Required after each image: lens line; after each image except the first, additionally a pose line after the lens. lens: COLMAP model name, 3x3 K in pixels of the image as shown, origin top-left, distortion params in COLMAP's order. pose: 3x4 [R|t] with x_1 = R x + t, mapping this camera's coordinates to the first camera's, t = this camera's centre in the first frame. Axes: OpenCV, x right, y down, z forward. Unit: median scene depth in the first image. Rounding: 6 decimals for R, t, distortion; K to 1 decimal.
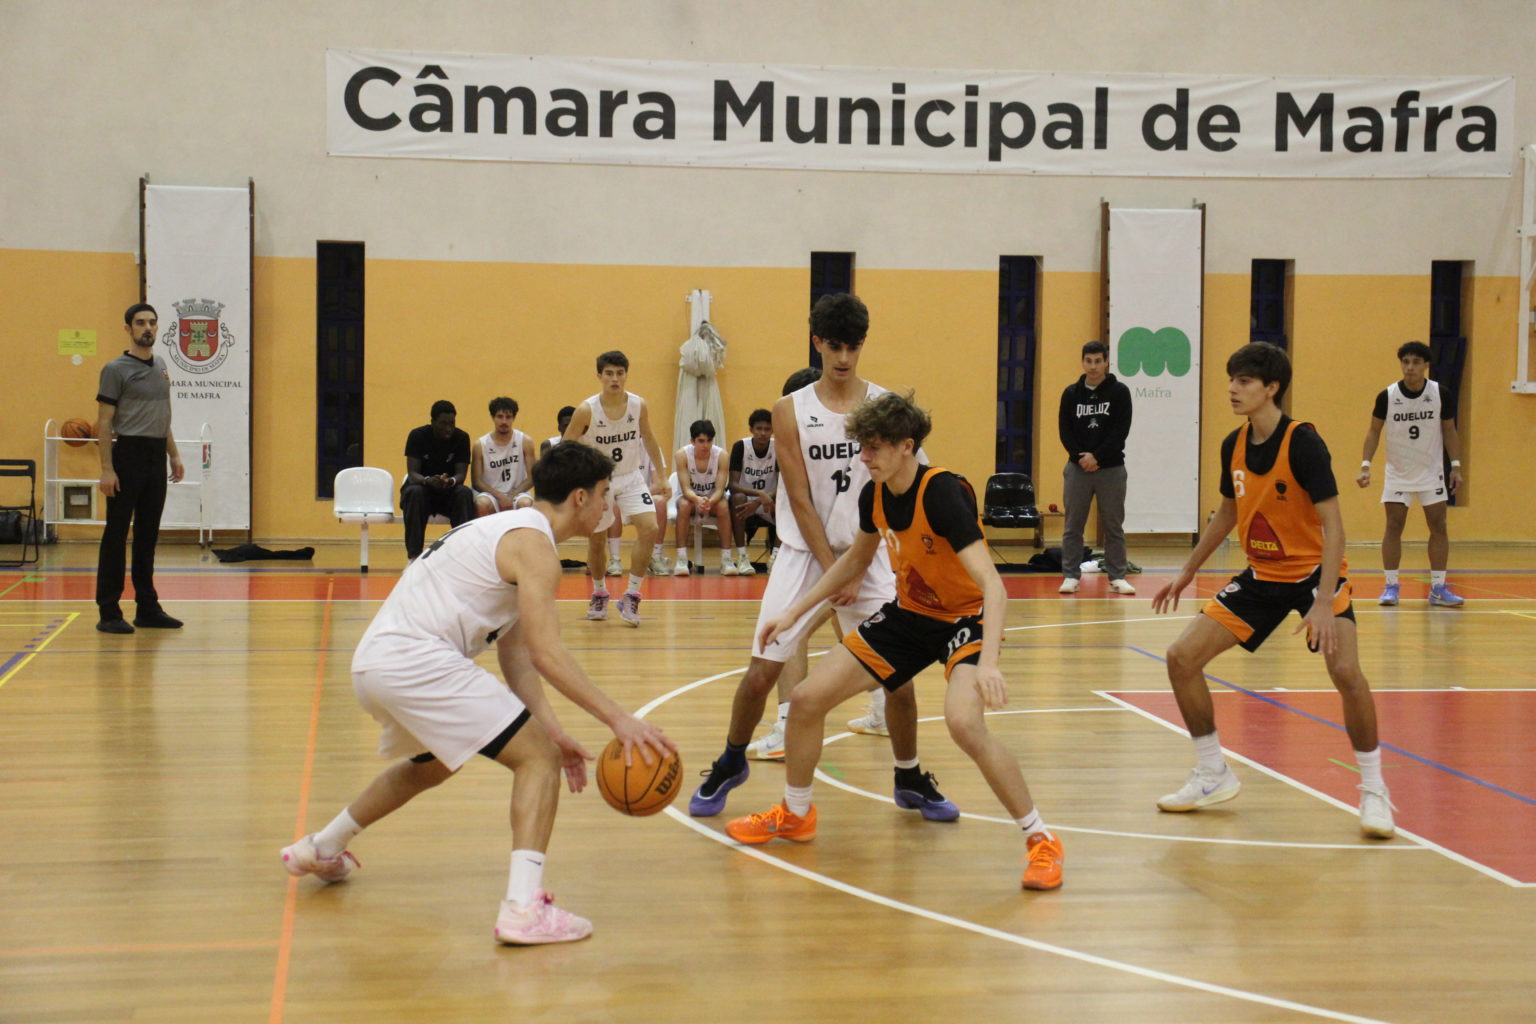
lens RADIAL K [[2921.0, 0, 824.6], [0, 2921.0, 508.7], [0, 0, 1]] dist [0.170986, 0.000000]
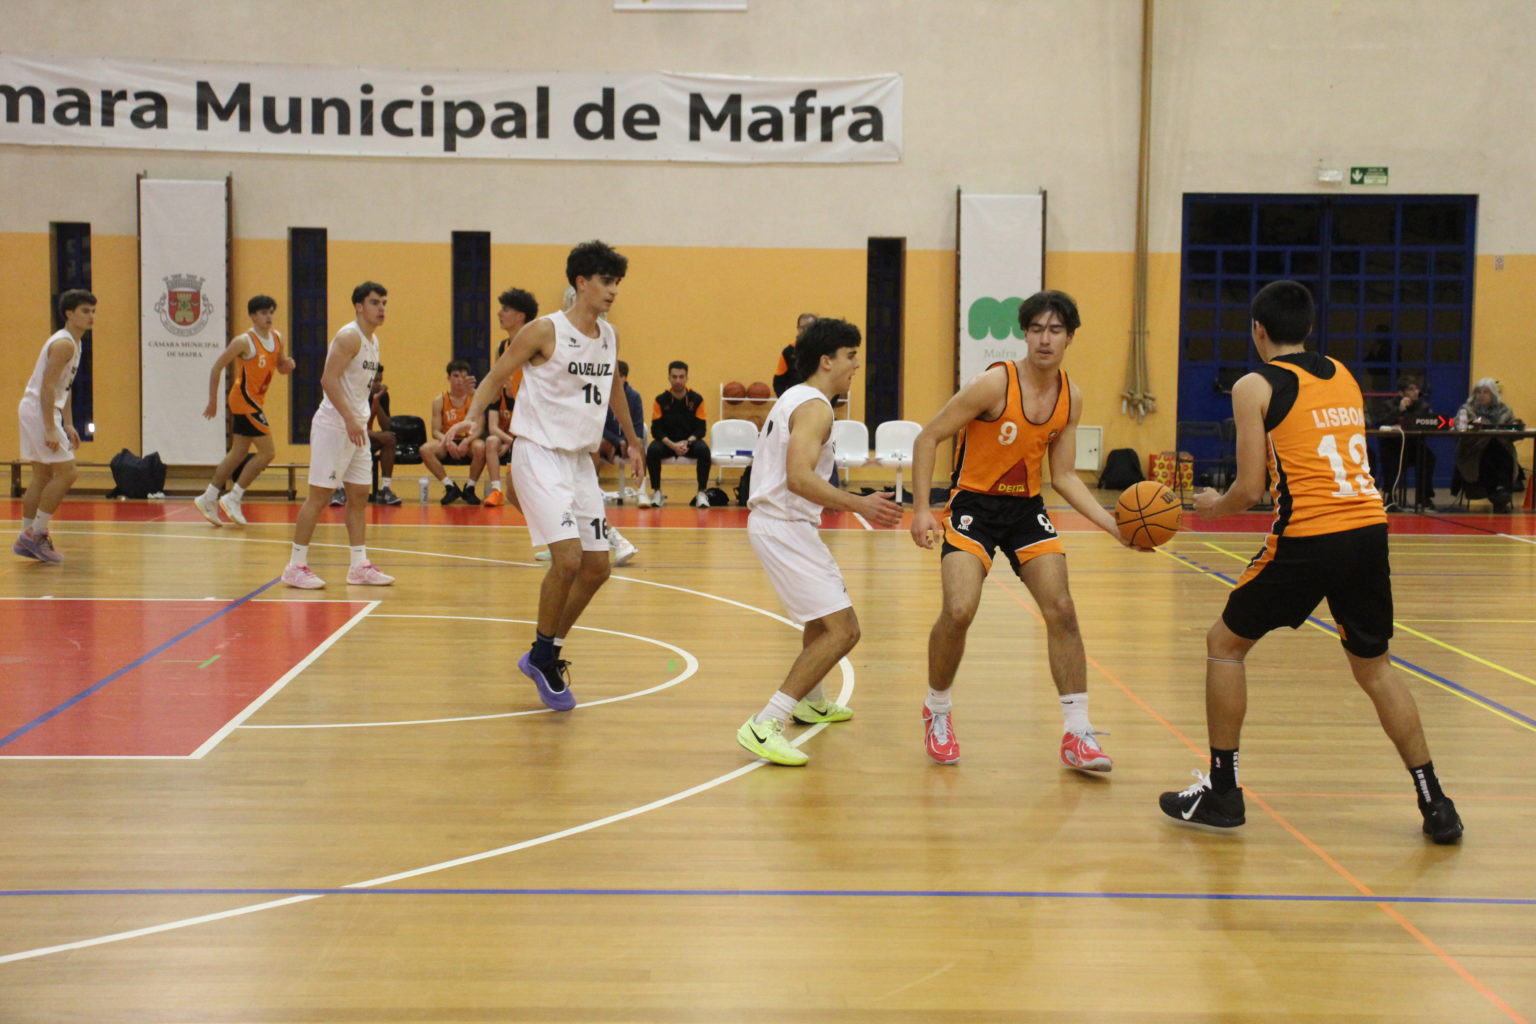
lens RADIAL K [[2439.0, 0, 753.4], [0, 2439.0, 473.2], [0, 0, 1]] dist [0.171264, 0.000000]
pose [[0.996759, 0.005437, -0.080258, 0.258590], [-0.004767, 0.999952, 0.008535, 0.002040], [0.080300, -0.008125, 0.996738, 0.027952]]
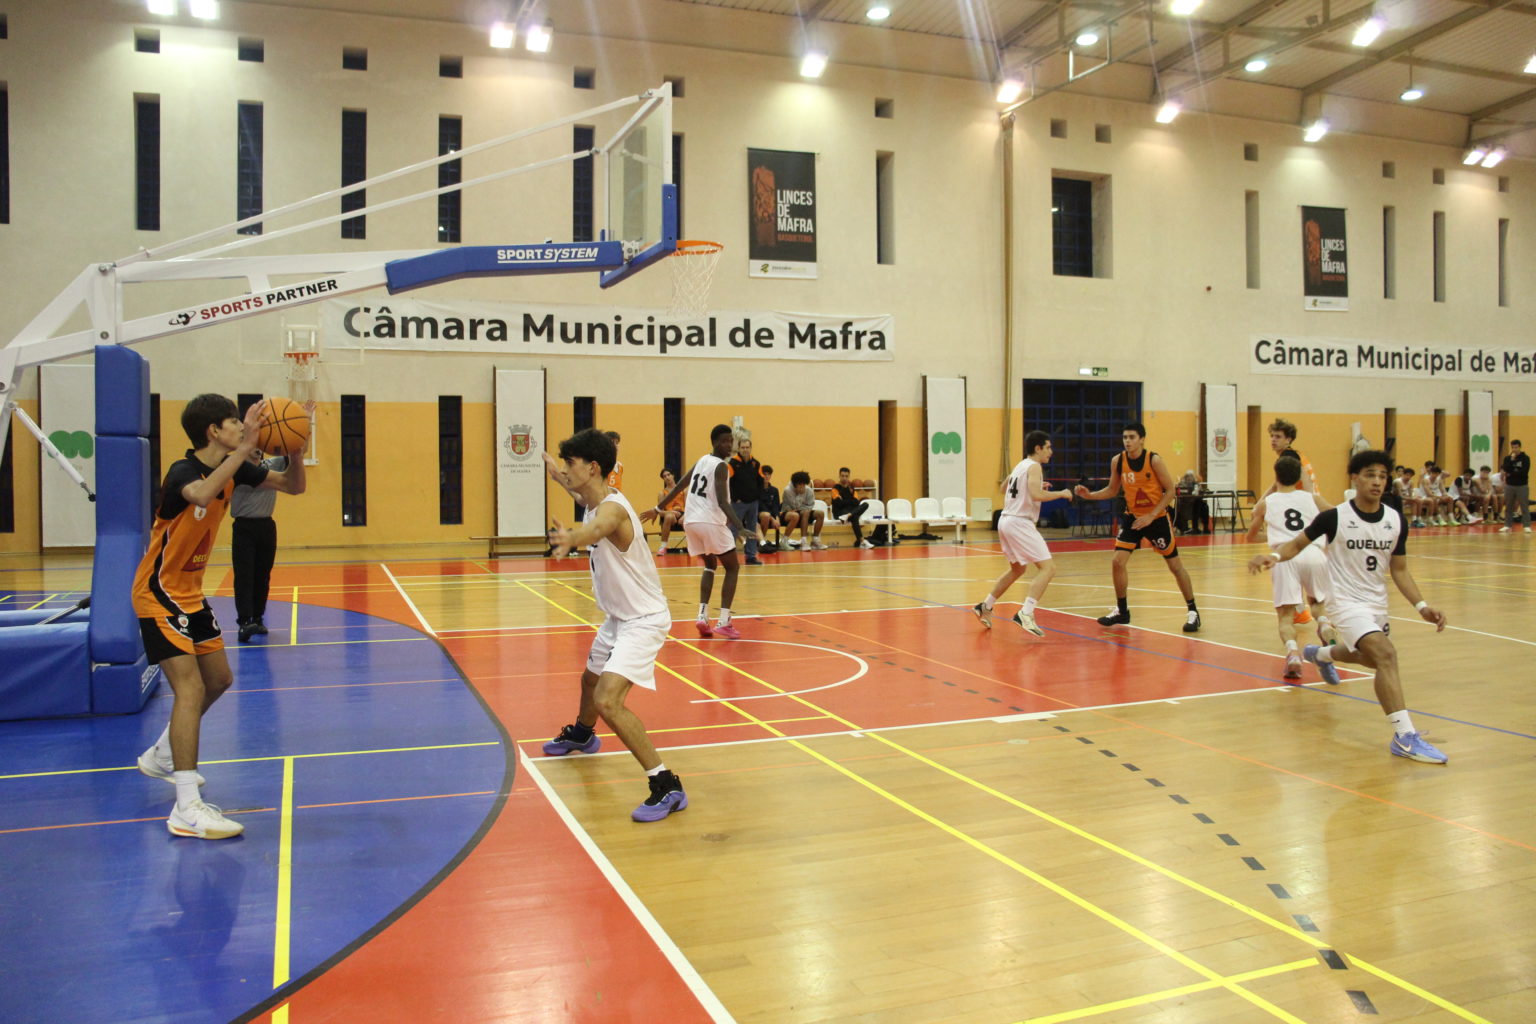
lens RADIAL K [[1438.3, 0, 871.9], [0, 1438.3, 487.4], [0, 0, 1]] dist [-0.107446, 0.000000]
pose [[0.950626, -0.023716, 0.309430, -0.117701], [0.030440, 0.999393, -0.016919, -0.000992], [-0.308841, 0.025503, 0.950772, -0.013439]]
